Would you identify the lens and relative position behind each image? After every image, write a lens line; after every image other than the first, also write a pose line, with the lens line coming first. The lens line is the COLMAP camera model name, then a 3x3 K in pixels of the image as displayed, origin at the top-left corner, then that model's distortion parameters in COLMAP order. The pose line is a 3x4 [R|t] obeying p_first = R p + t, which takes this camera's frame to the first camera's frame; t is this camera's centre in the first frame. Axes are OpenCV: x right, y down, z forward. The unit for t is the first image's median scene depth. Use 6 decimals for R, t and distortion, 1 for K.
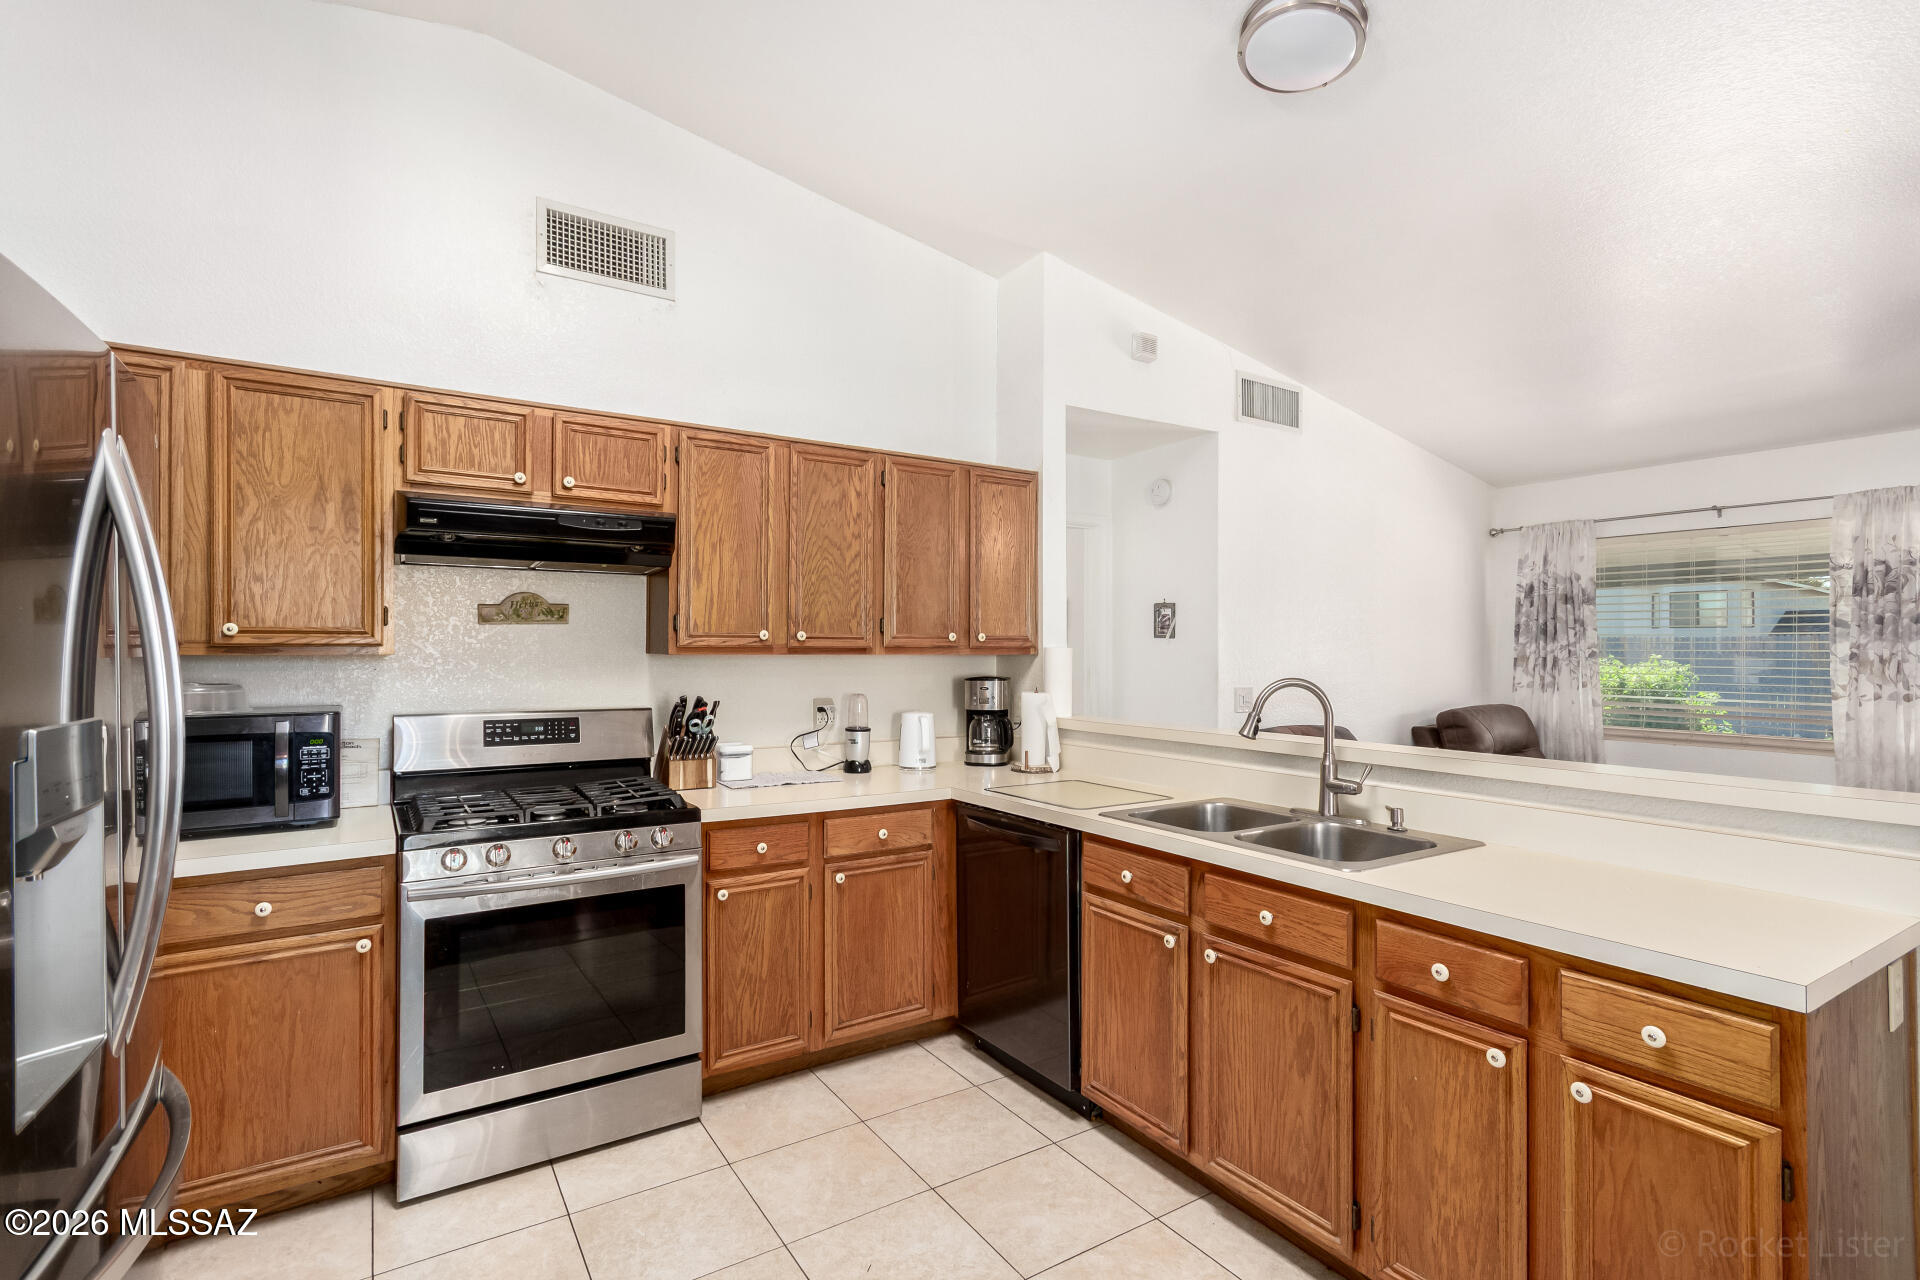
lens RADIAL K [[909.9, 0, 963.7], [0, 909.9, 654.2], [0, 0, 1]] dist [-0.000012, 0.000165]
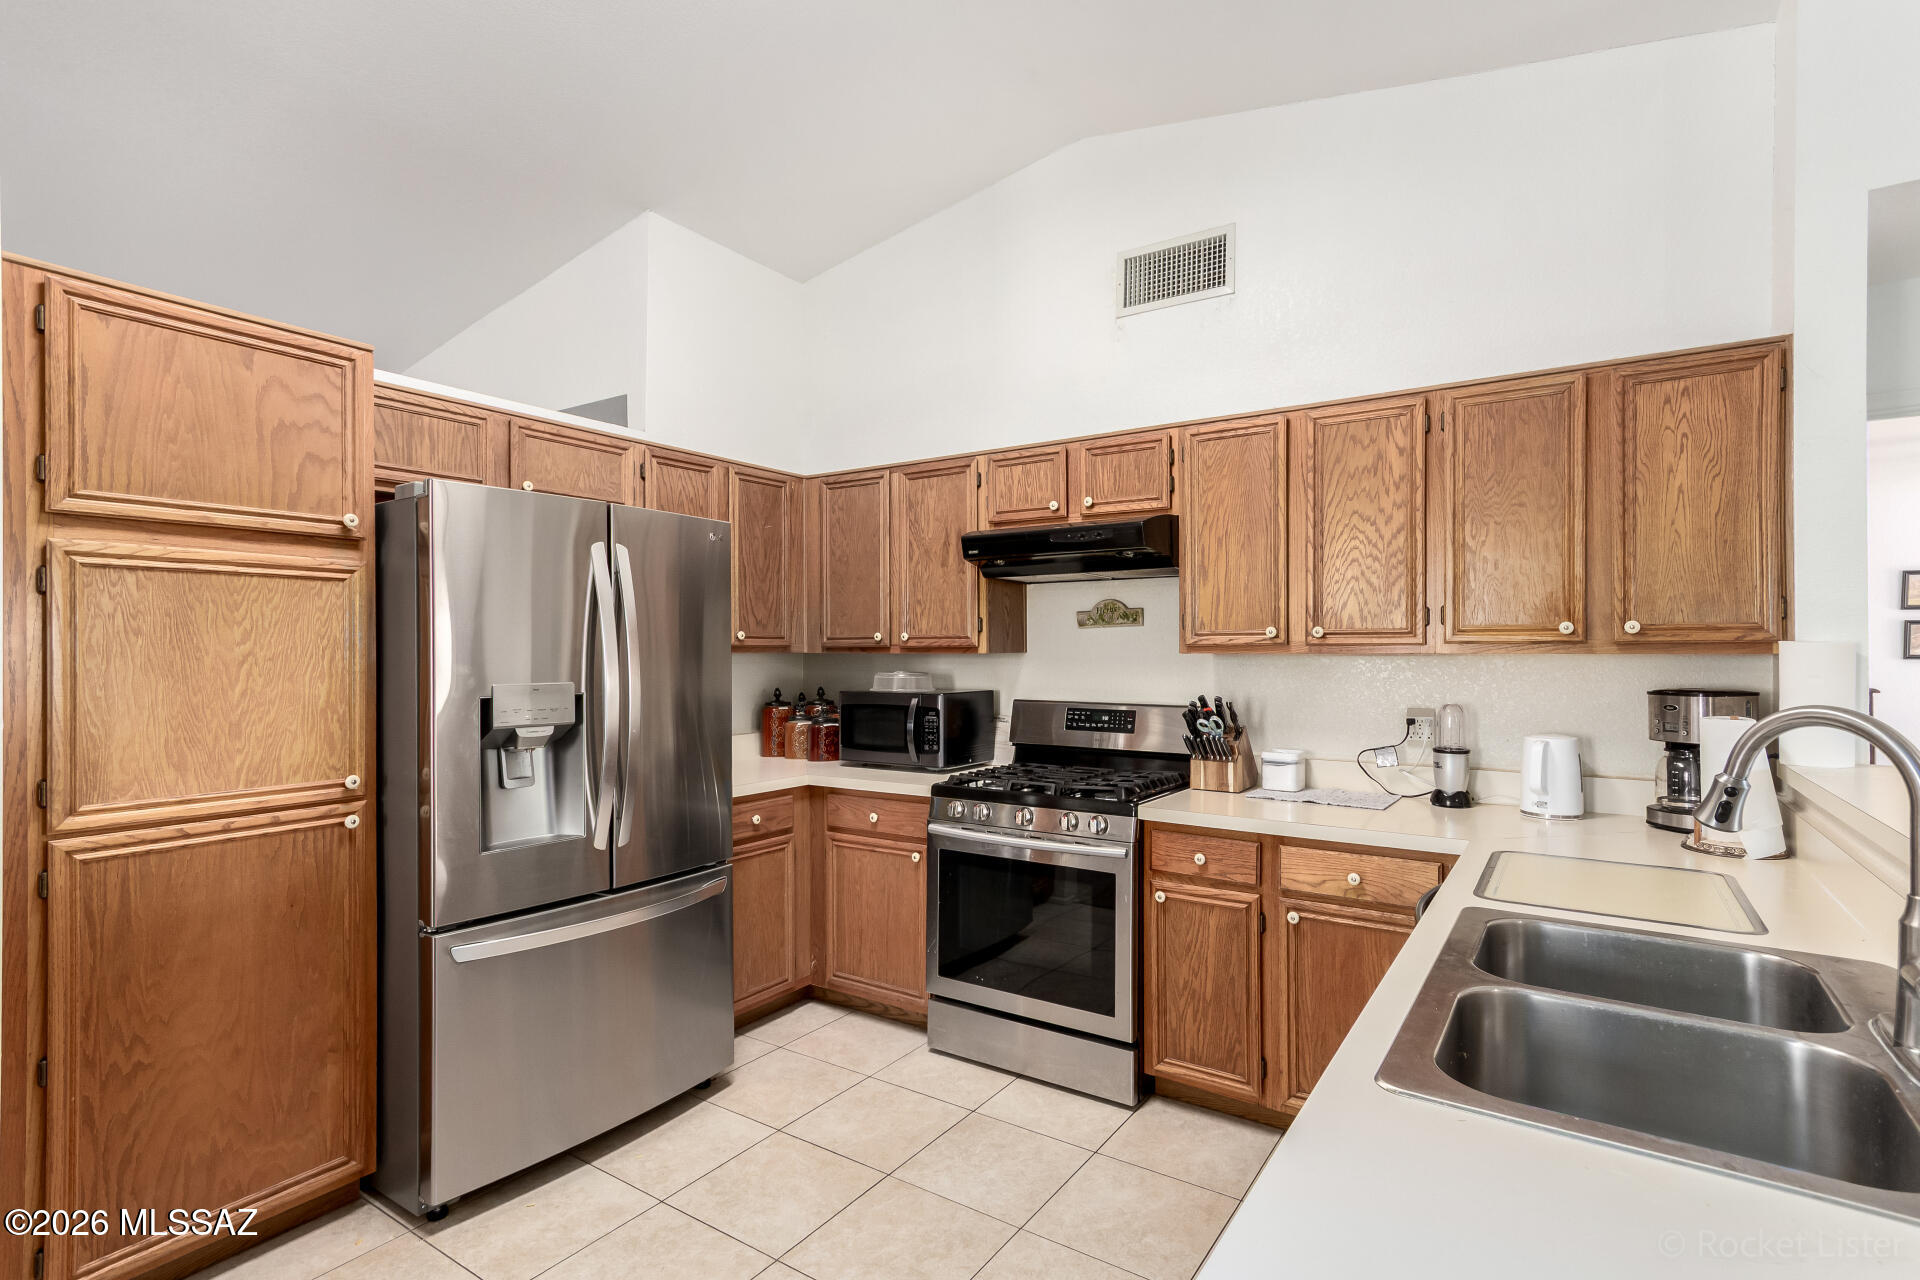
lens RADIAL K [[932.8, 0, 950.0], [0, 932.8, 650.2], [0, 0, 1]] dist [0.002583, 0.000778]
pose [[0.386225, -0.002285, -0.922402, 0.541973], [-0.000048, 0.999997, -0.002498, -0.000800], [0.922405, 0.001009, 0.386224, 0.368834]]
